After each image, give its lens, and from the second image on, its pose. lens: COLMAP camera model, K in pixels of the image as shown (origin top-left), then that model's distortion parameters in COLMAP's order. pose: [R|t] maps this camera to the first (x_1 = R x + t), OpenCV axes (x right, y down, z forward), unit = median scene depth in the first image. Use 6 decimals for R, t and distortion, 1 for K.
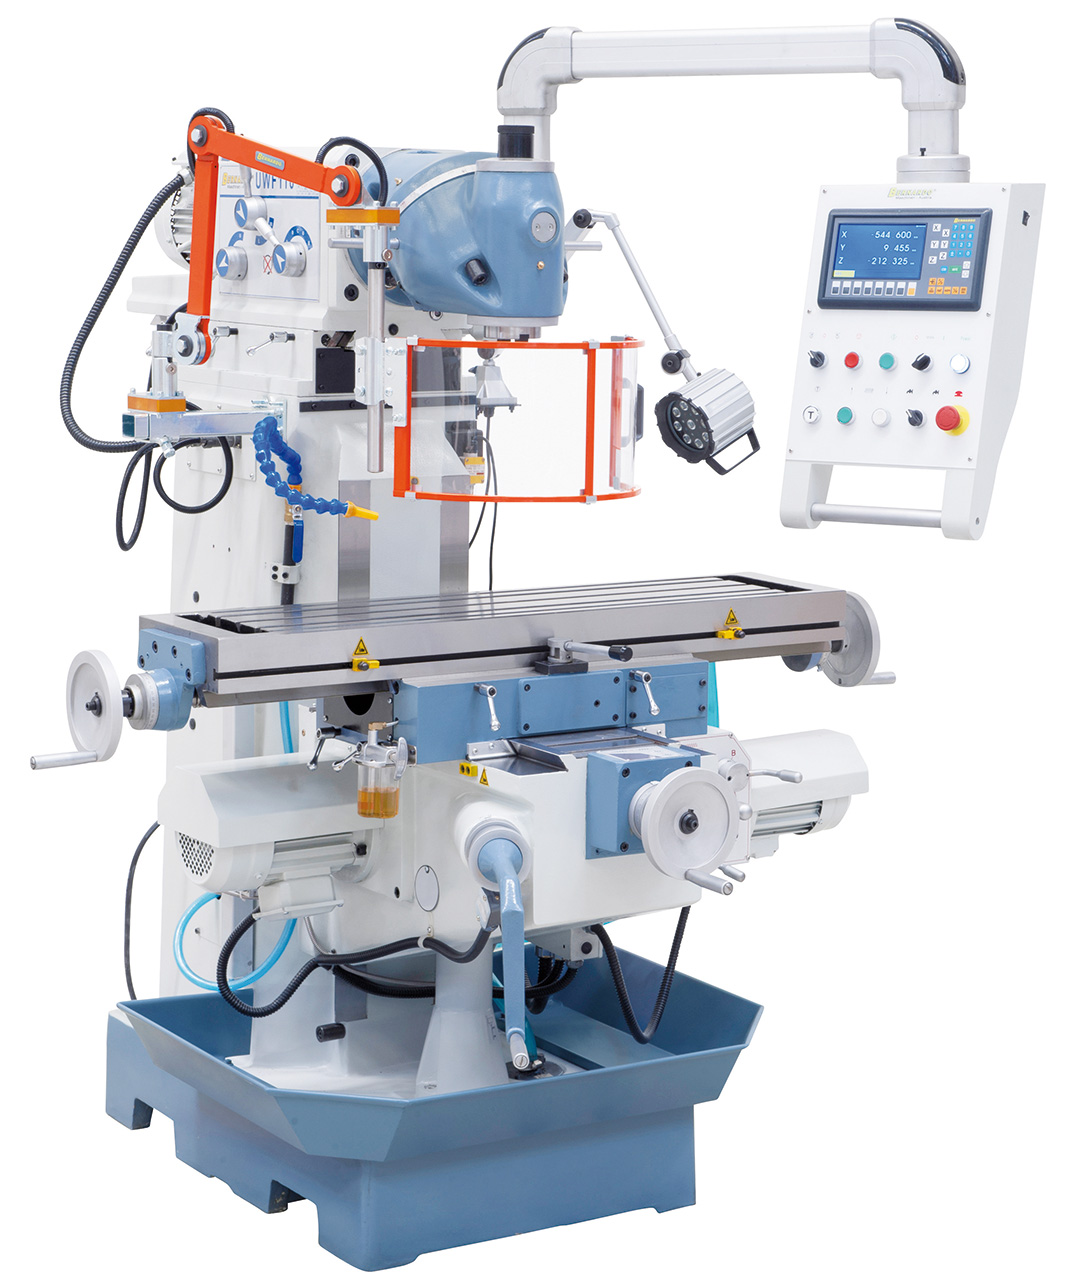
lens RADIAL K [[2978.7, 0, 533.8], [0, 2978.7, 638.3], [0, 0, 1]] dist [0.143365, 0.000000]
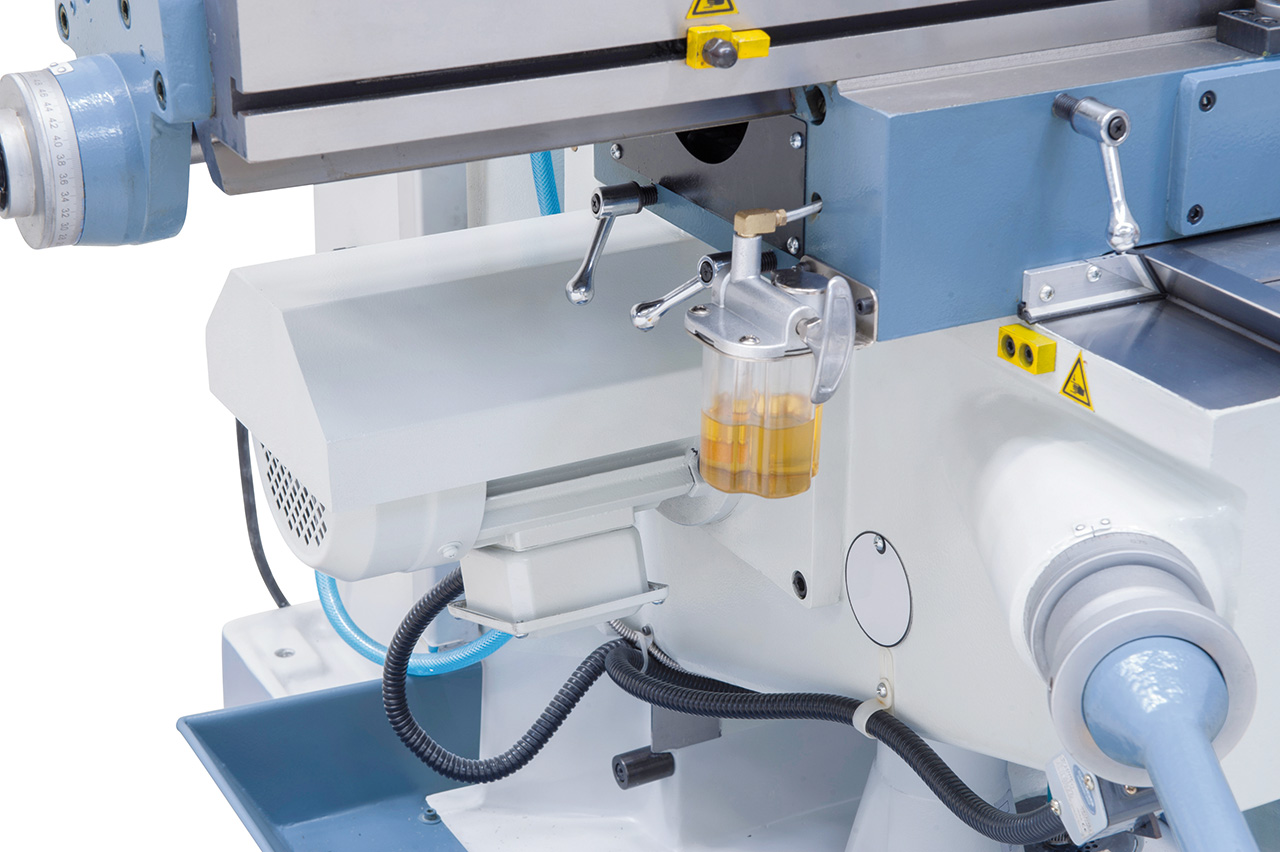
lens RADIAL K [[2508.0, 0, 645.2], [0, 2508.0, 426.4], [0, 0, 1]] dist [0.066784, 0.000000]
pose [[0.996584, 0.019236, -0.080309, -0.042187], [0.000643, 0.970656, 0.240473, -0.016238], [0.082578, -0.239703, 0.967328, 0.719135]]
